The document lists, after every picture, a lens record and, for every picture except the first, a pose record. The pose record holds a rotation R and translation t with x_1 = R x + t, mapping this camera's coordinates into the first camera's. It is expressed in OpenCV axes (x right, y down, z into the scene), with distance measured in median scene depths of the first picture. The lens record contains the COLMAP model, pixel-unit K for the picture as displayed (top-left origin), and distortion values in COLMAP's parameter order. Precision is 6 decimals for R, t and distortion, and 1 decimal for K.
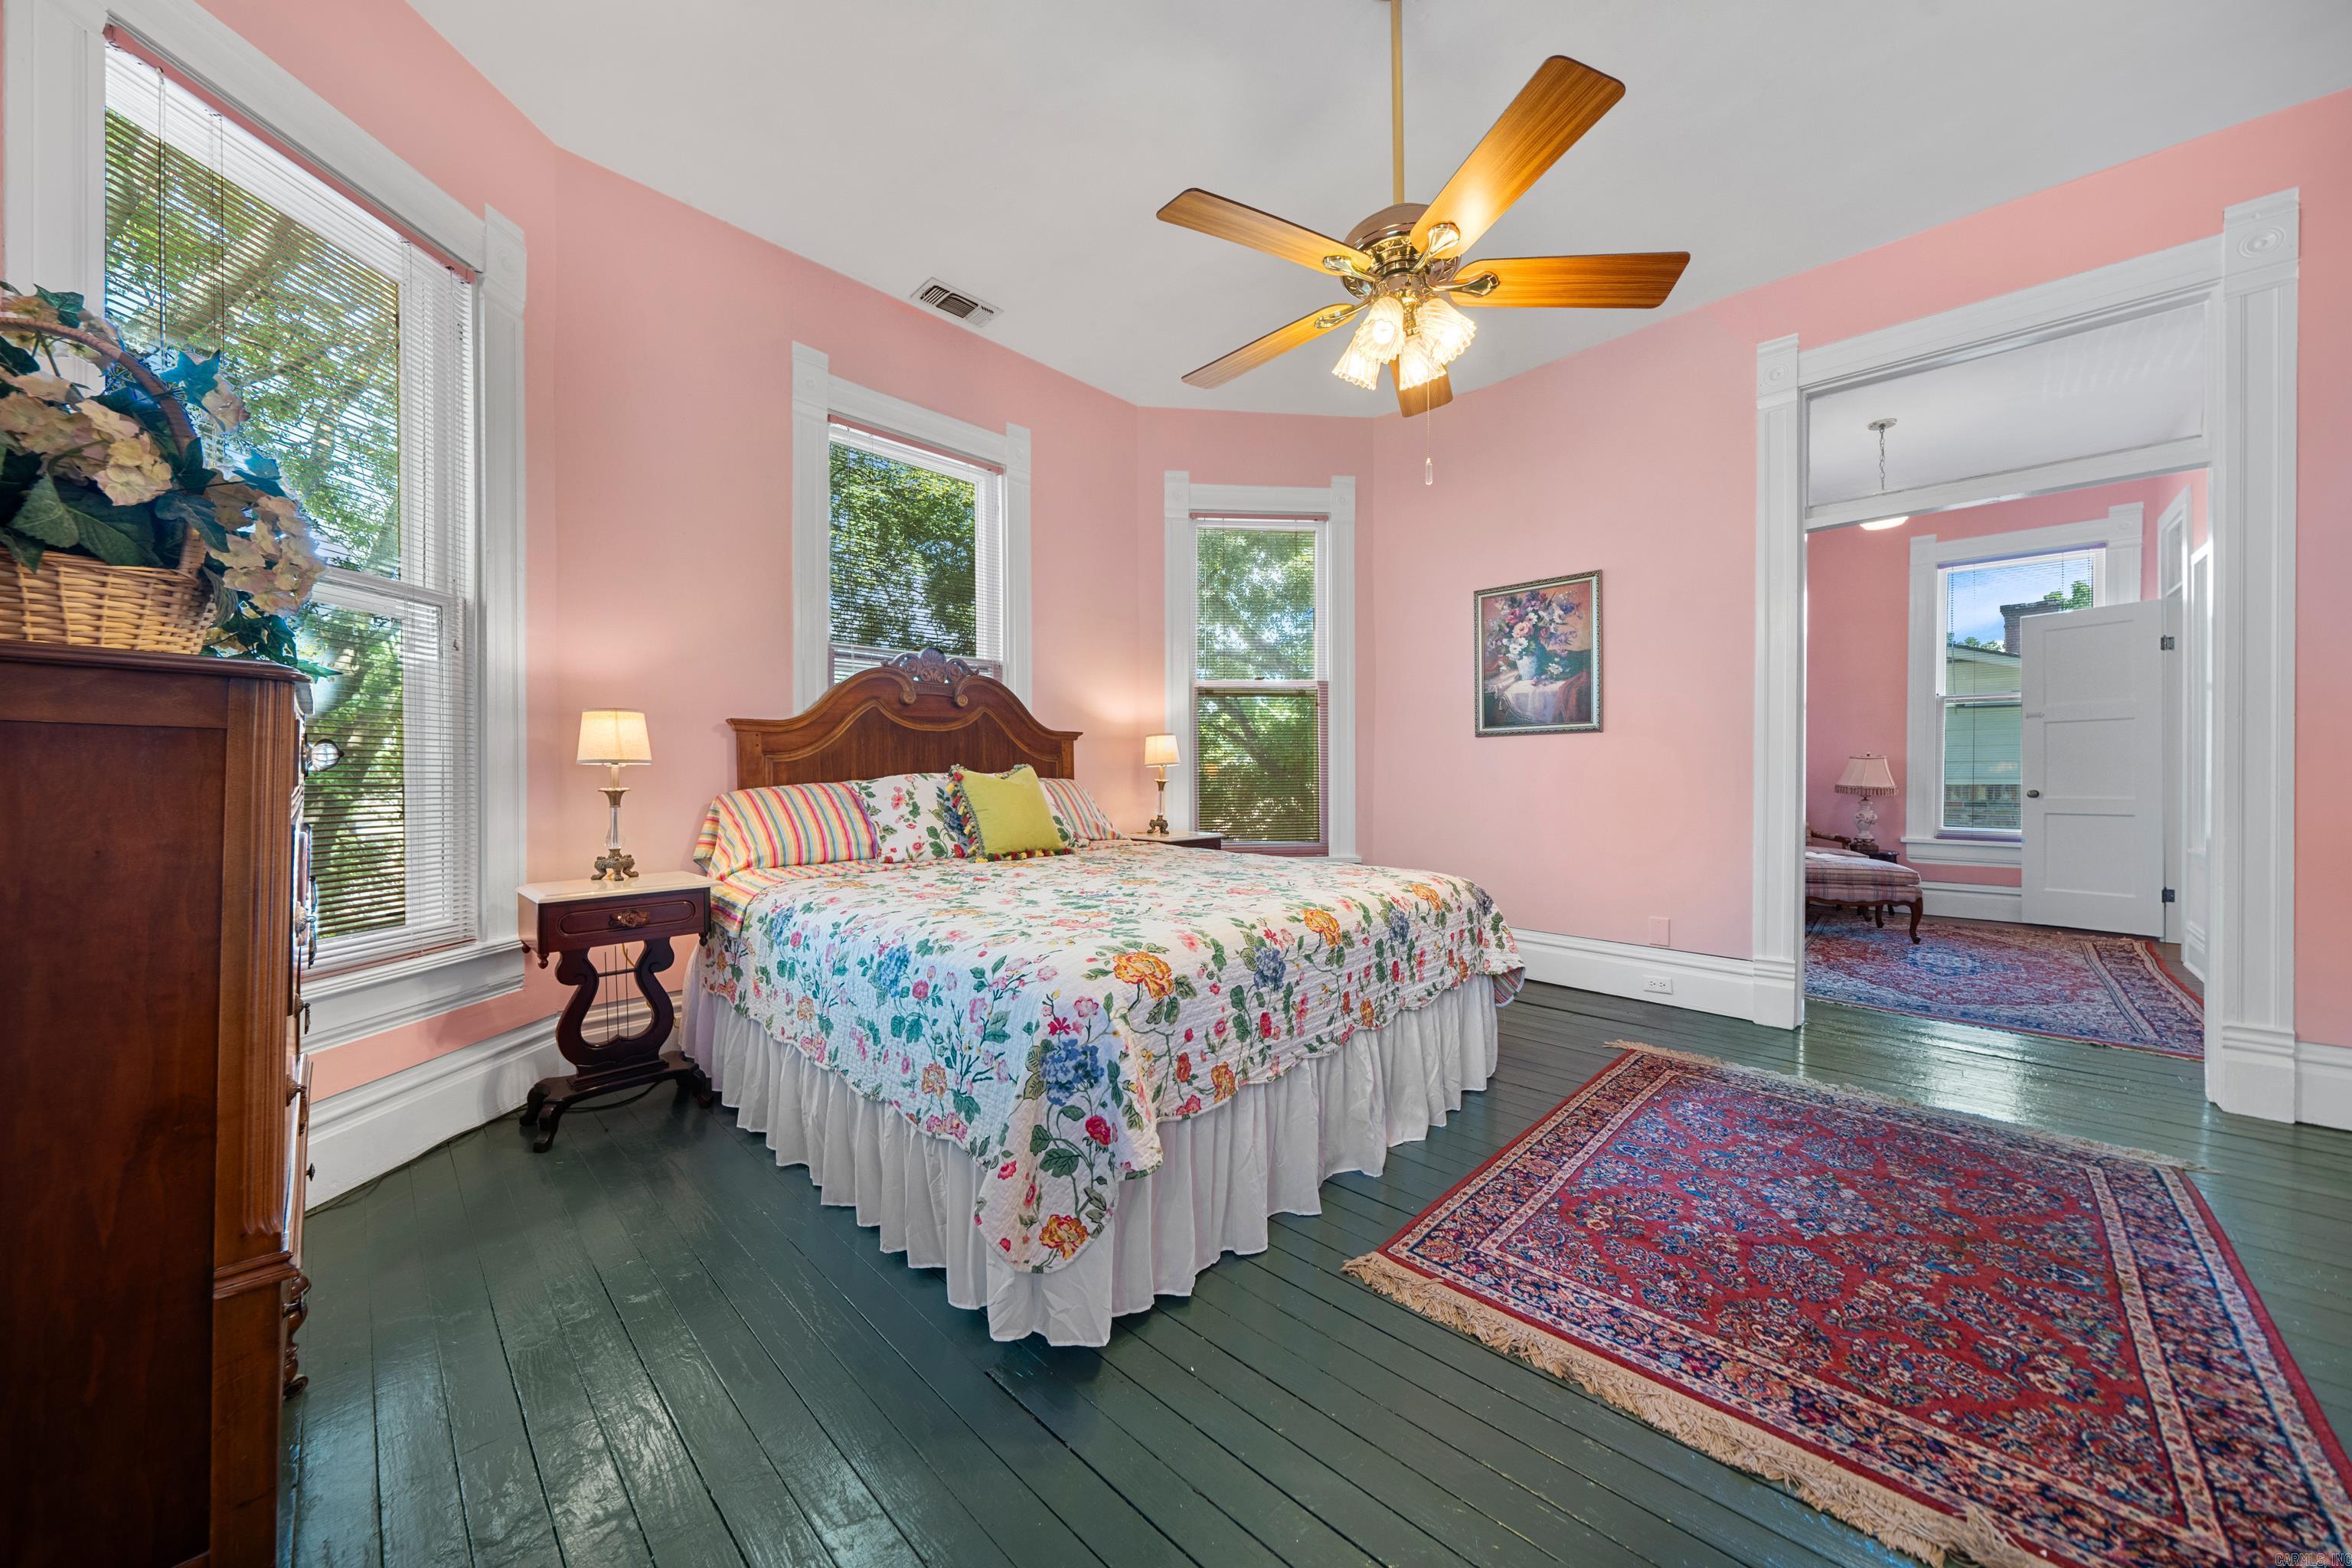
lens RADIAL K [[818.9, 0, 1169.5], [0, 818.9, 785.9], [0, 0, 1]] dist [-0.006845, -0.000064]
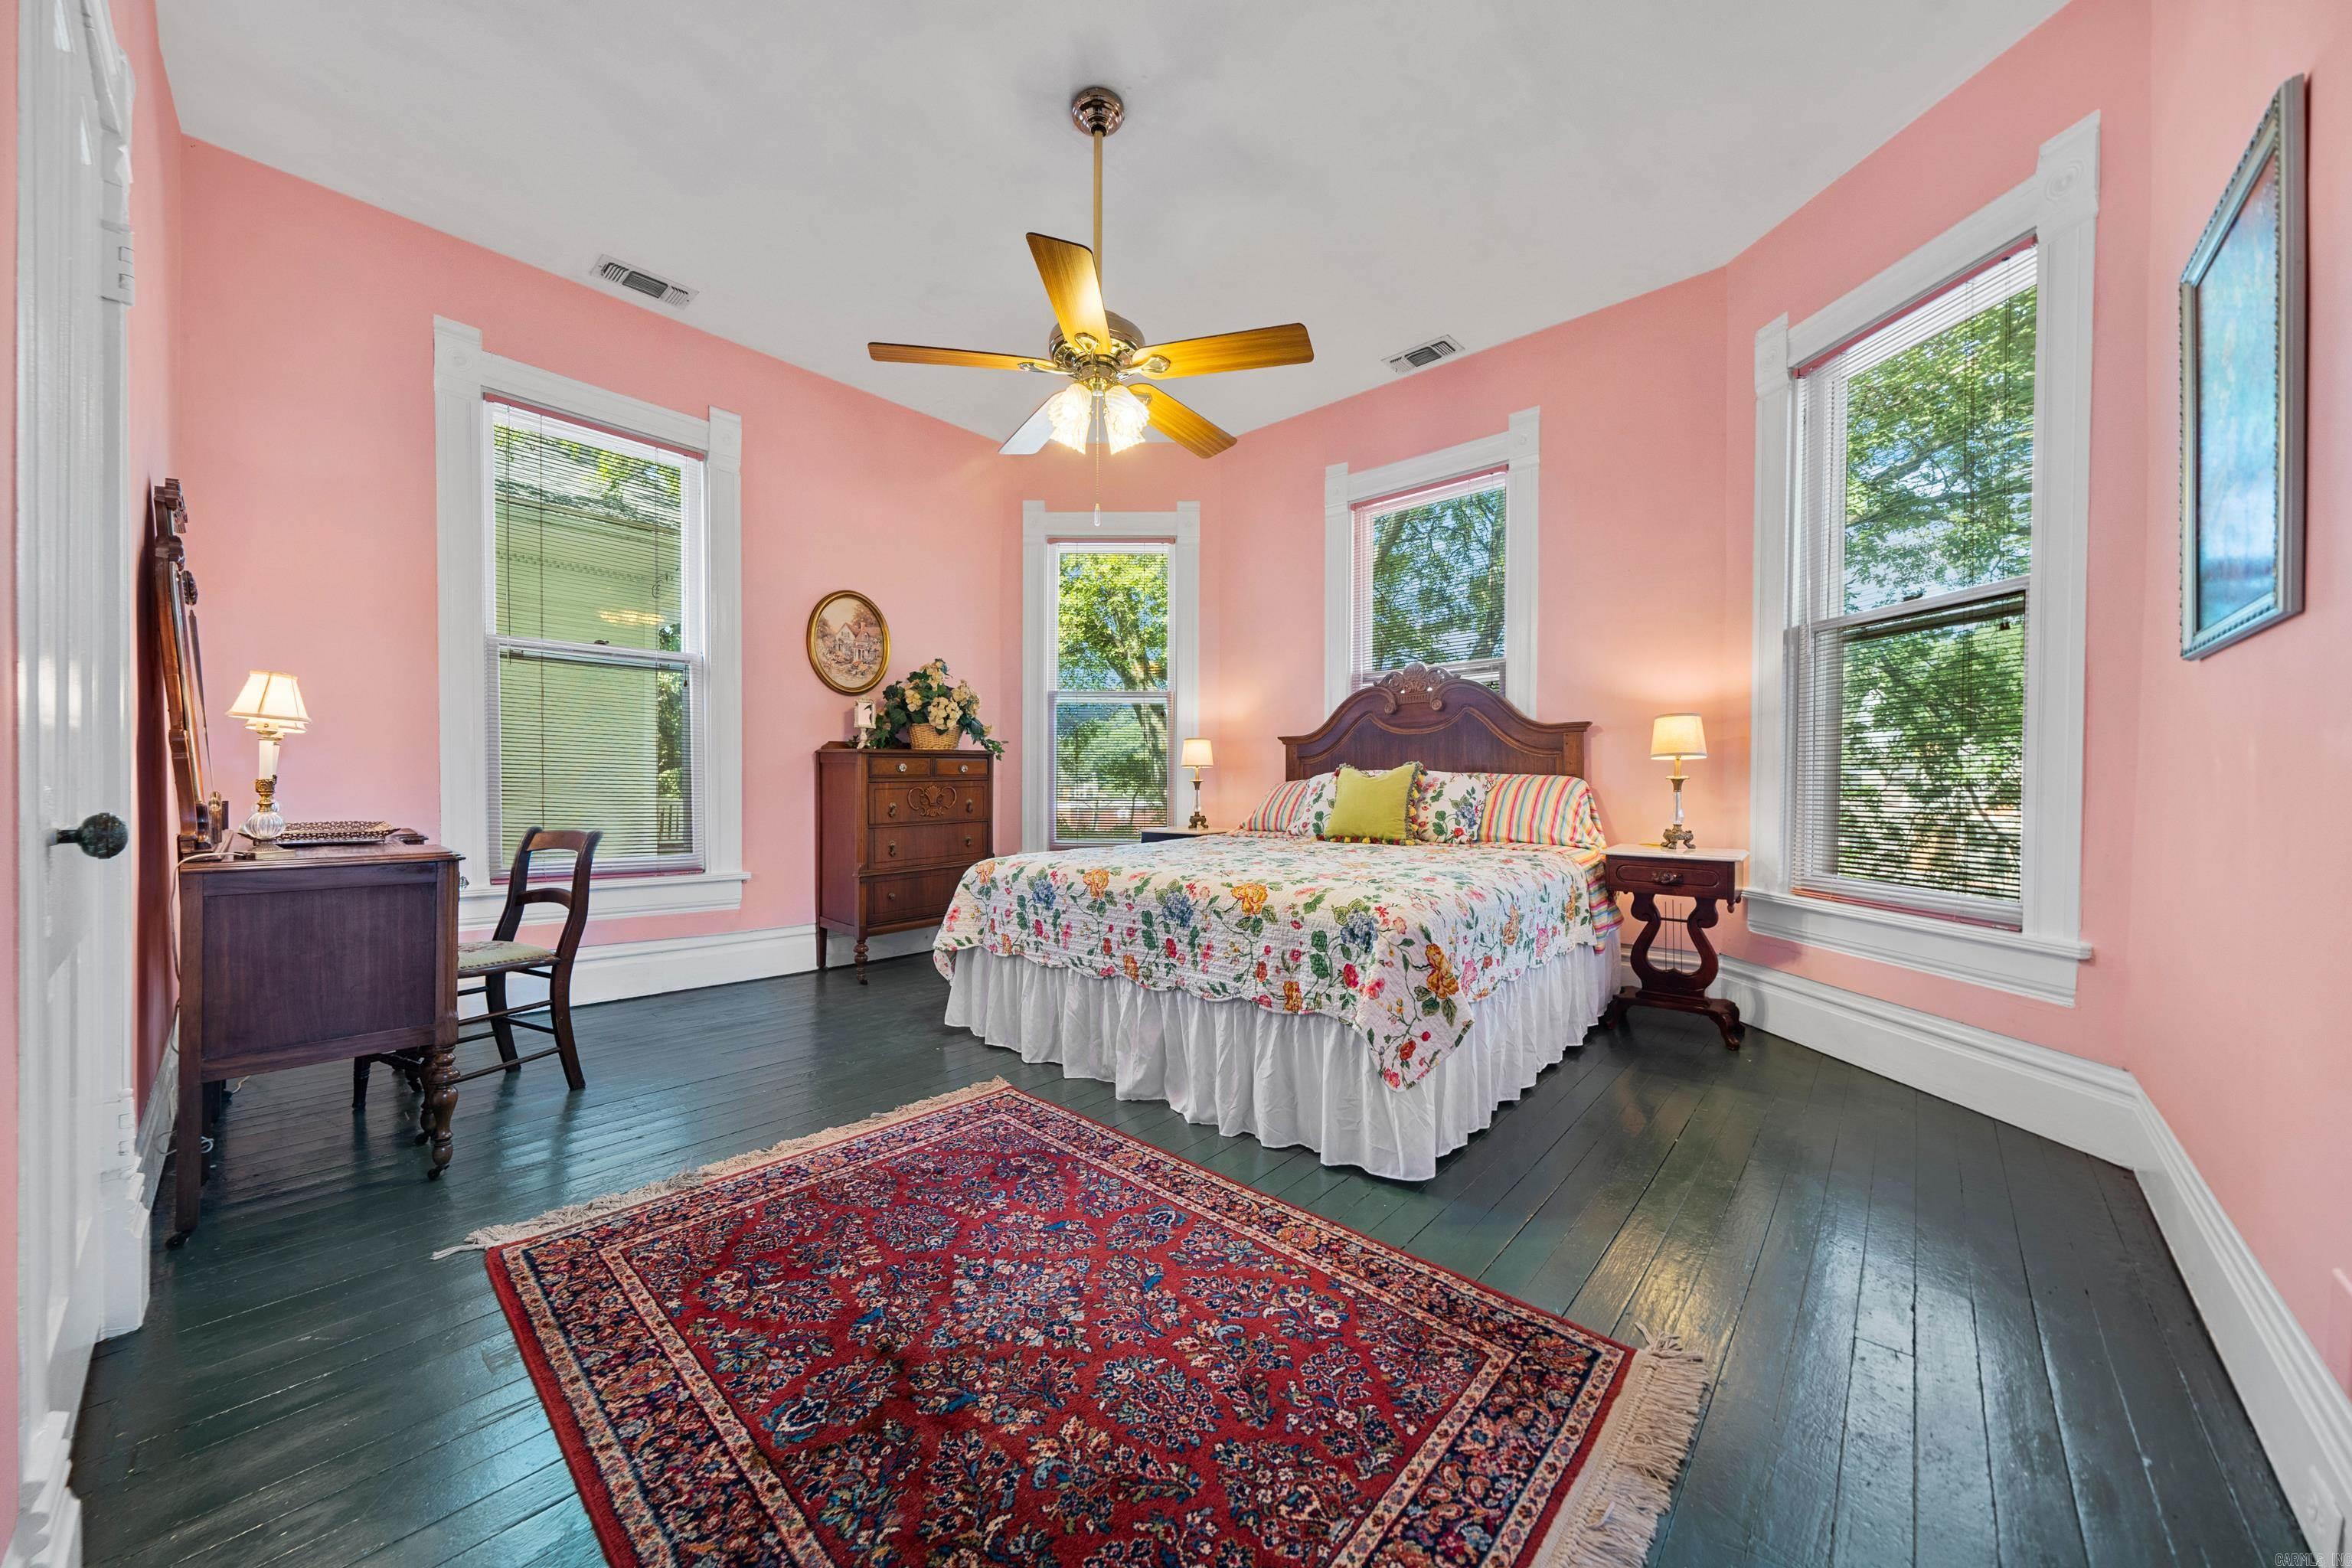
lens RADIAL K [[834.4, 0, 1167.7], [0, 834.4, 785.7], [0, 0, 1]] dist [-0.001345, -0.000009]
pose [[0.022492, 0.009104, -0.999706, 1.610305], [-0.012351, 0.999885, 0.008828, -0.001049], [0.999671, 0.012148, 0.022602, 1.119303]]
